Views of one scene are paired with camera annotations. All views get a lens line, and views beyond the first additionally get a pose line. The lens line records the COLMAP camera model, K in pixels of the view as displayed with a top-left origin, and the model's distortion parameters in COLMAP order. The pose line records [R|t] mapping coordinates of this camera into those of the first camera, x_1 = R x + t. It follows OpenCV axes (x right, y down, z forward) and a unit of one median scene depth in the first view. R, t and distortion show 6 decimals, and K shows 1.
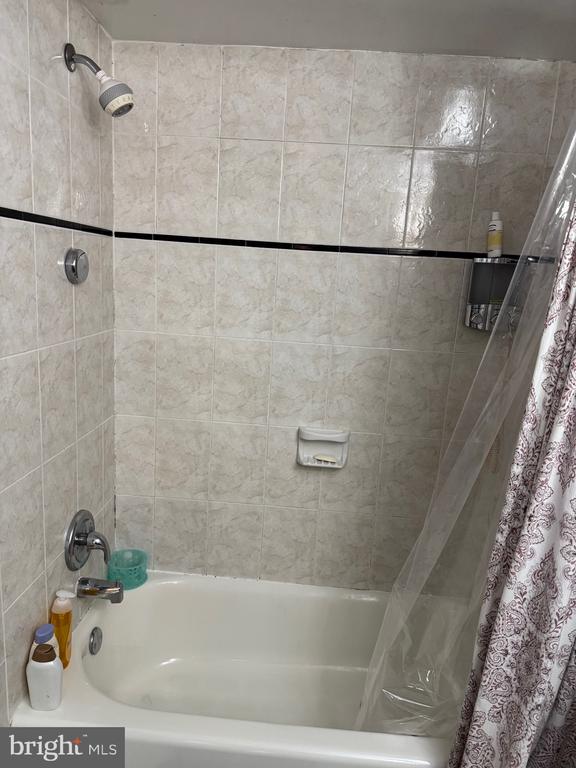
lens RADIAL K [[538.9, 0, 289.1], [0, 538.9, 384.5], [0, 0, 1]] dist [0.033071, -0.034686]
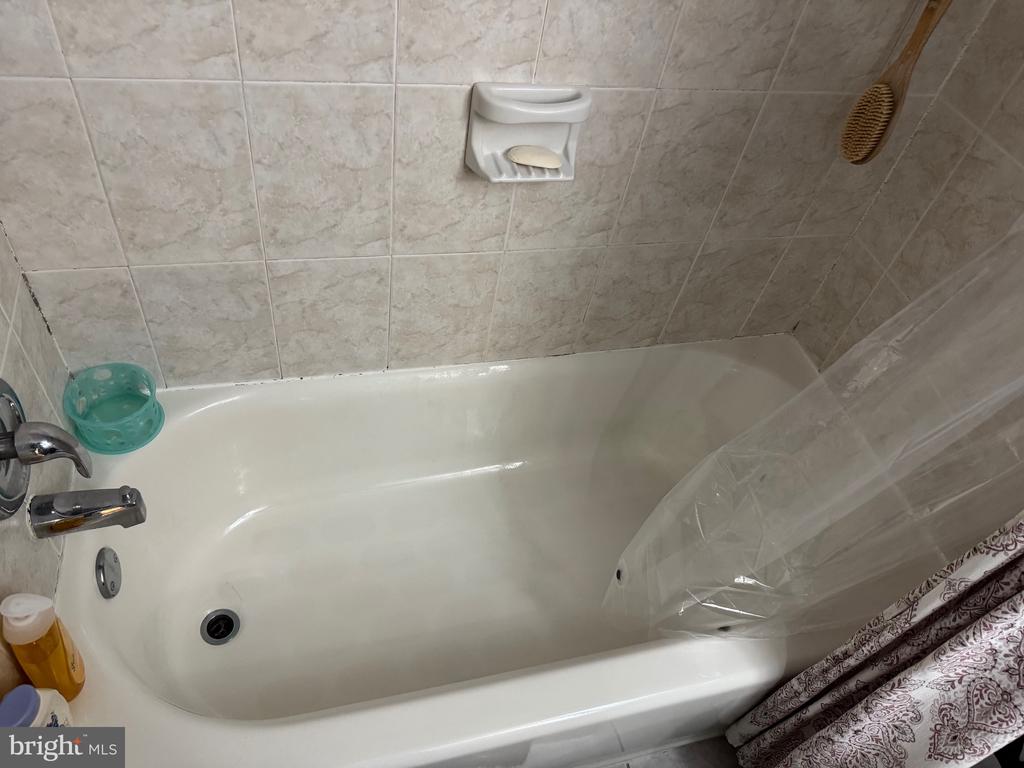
lens RADIAL K [[718.5, 0, 510.6], [0, 718.5, 388.5], [0, 0, 1]] dist [0.033071, -0.034686]
pose [[0.951355, -0.171105, 0.256217, -0.129653], [-0.036081, 0.764014, 0.644190, -0.094618], [-0.305977, -0.622098, 0.720674, 0.454668]]
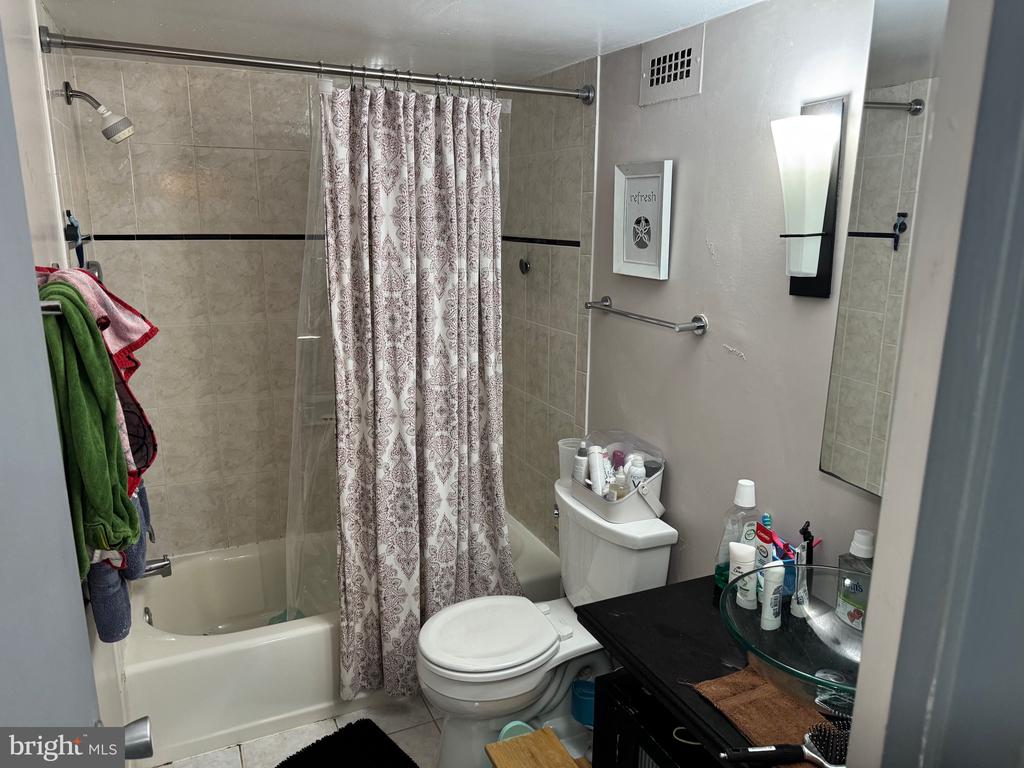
lens RADIAL K [[718.5, 0, 513.0], [0, 718.5, 368.9], [0, 0, 1]] dist [0.033071, -0.034686]
pose [[0.877083, -0.154332, 0.454870, -0.266500], [0.146287, 0.987817, 0.053084, 0.012755], [-0.457521, 0.019982, 0.888974, -0.542782]]
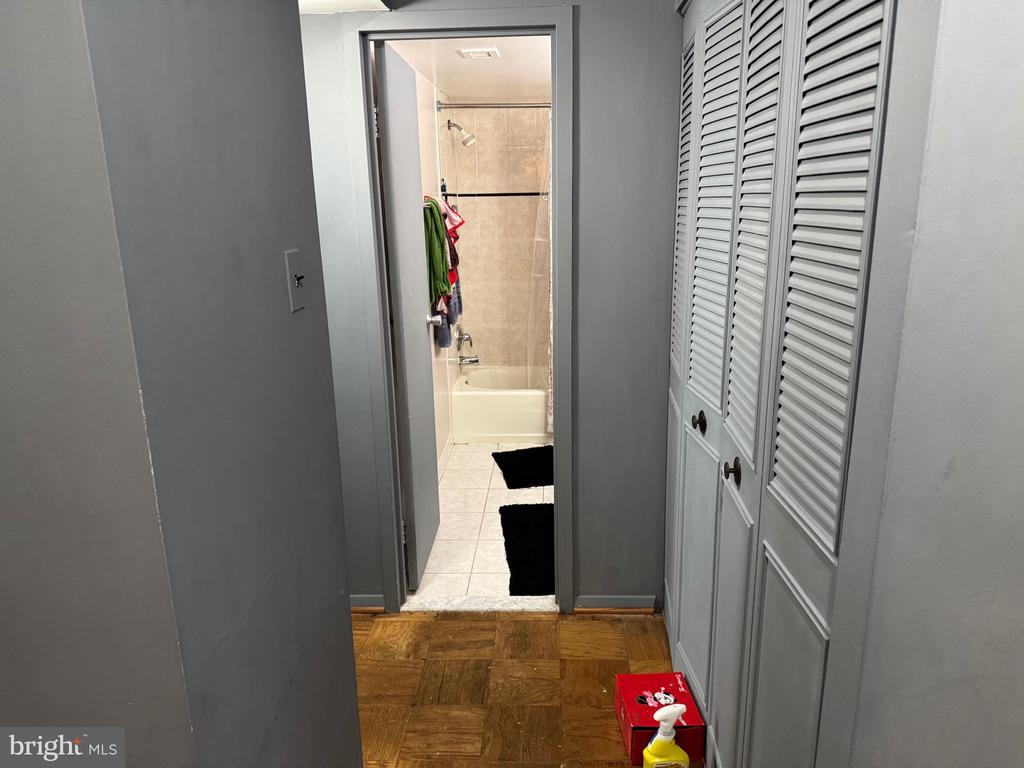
lens RADIAL K [[718.5, 0, 513.5], [0, 718.5, 393.3], [0, 0, 1]] dist [0.033071, -0.034686]
pose [[0.996844, -0.078007, -0.014703, -0.118180], [0.078649, 0.995656, 0.049831, 0.333785], [0.010752, -0.050830, 0.998649, -1.670667]]
